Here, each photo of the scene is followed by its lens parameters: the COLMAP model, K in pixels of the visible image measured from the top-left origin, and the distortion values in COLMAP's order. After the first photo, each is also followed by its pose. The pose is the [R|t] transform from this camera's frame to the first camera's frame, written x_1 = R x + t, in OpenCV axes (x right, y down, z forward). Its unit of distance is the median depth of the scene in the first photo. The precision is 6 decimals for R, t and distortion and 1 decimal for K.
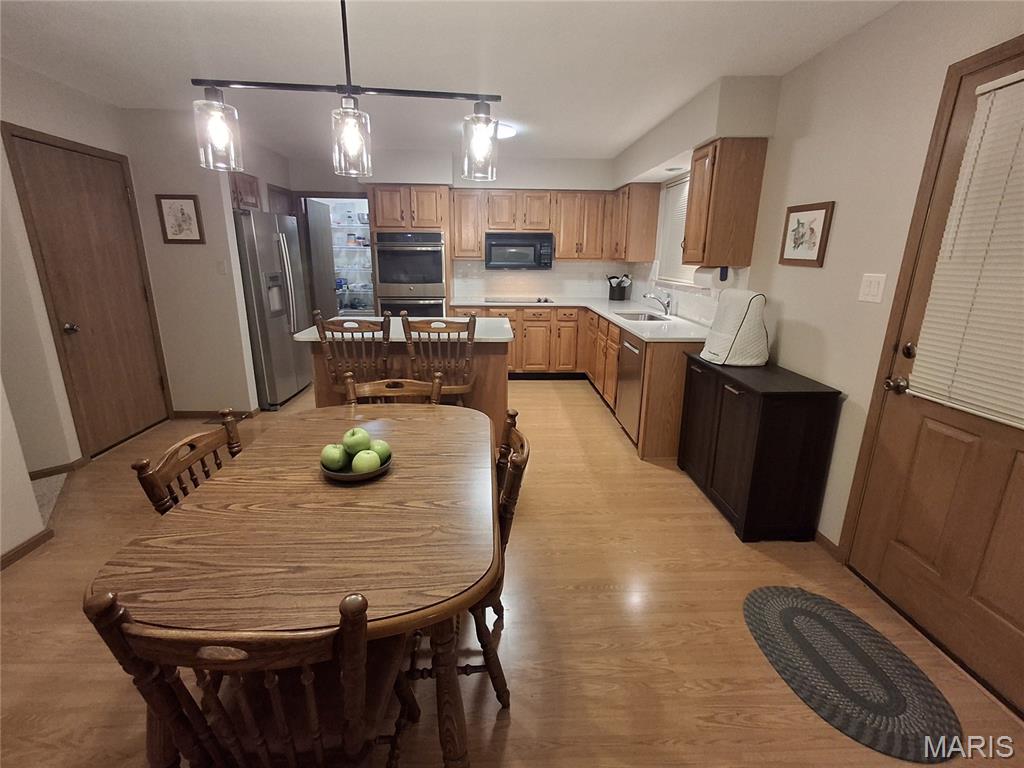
lens RADIAL K [[465.8, 0, 506.1], [0, 465.8, 374.8], [0, 0, 1]] dist [-0.004998, 0.007811]
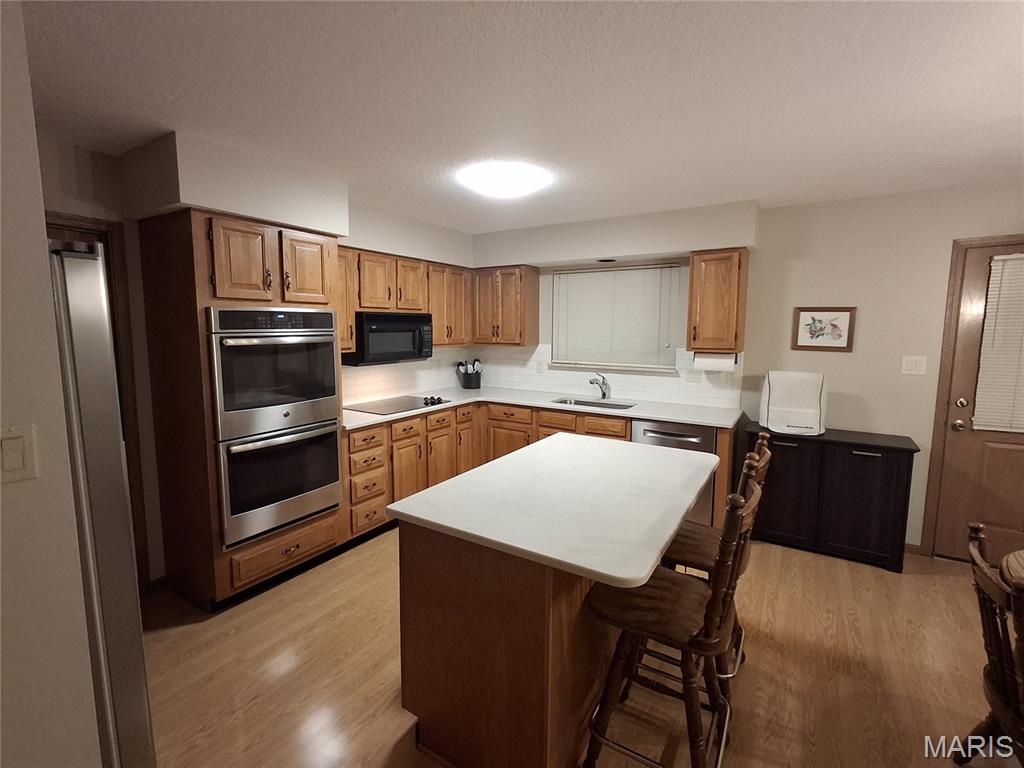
lens RADIAL K [[465.8, 0, 506.1], [0, 465.8, 374.8], [0, 0, 1]] dist [-0.004998, 0.007811]
pose [[0.563026, -0.093684, 0.821112, -0.516785], [0.210882, 0.976950, -0.033135, -0.165256], [-0.799081, 0.191814, 0.569804, 0.513536]]
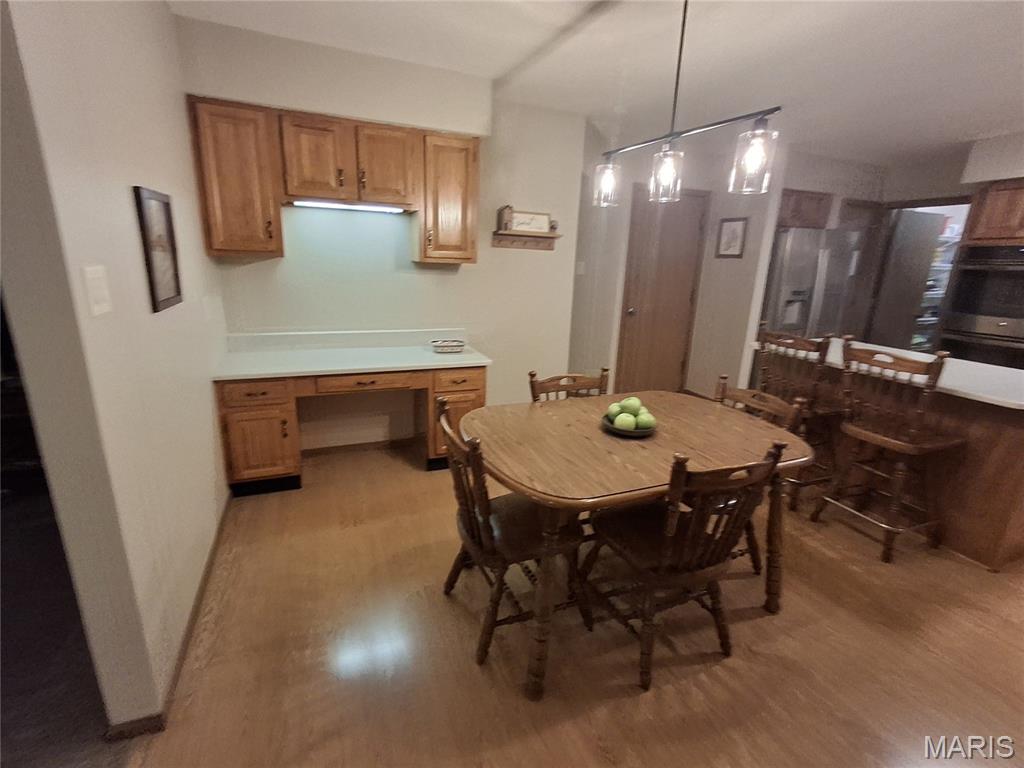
lens RADIAL K [[465.8, 0, 506.1], [0, 465.8, 374.8], [0, 0, 1]] dist [-0.004998, 0.007811]
pose [[0.343587, 0.238782, -0.908257, 0.215129], [-0.271013, 0.951200, 0.147549, -0.011465], [0.899166, 0.195453, 0.391533, 0.052507]]
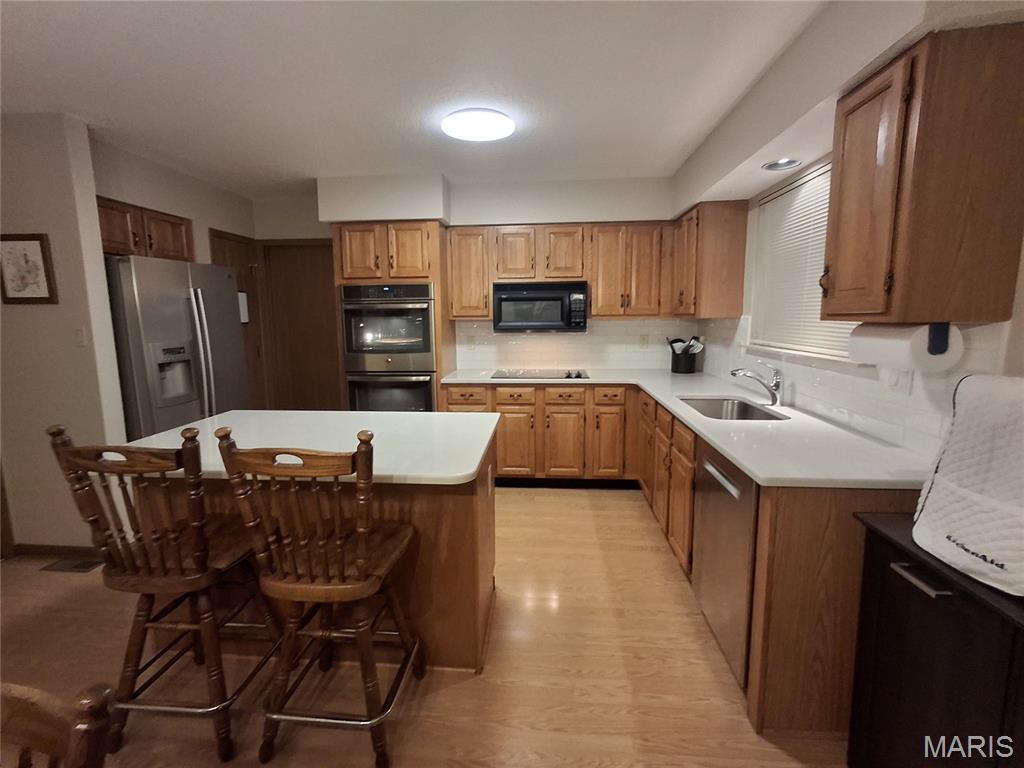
lens RADIAL K [[465.8, 0, 506.1], [0, 465.8, 374.8], [0, 0, 1]] dist [-0.004998, 0.007811]
pose [[0.992482, -0.003390, -0.122348, 0.069090], [-0.012136, 0.991964, -0.125934, -0.076982], [0.121792, 0.126472, 0.984465, 0.326107]]
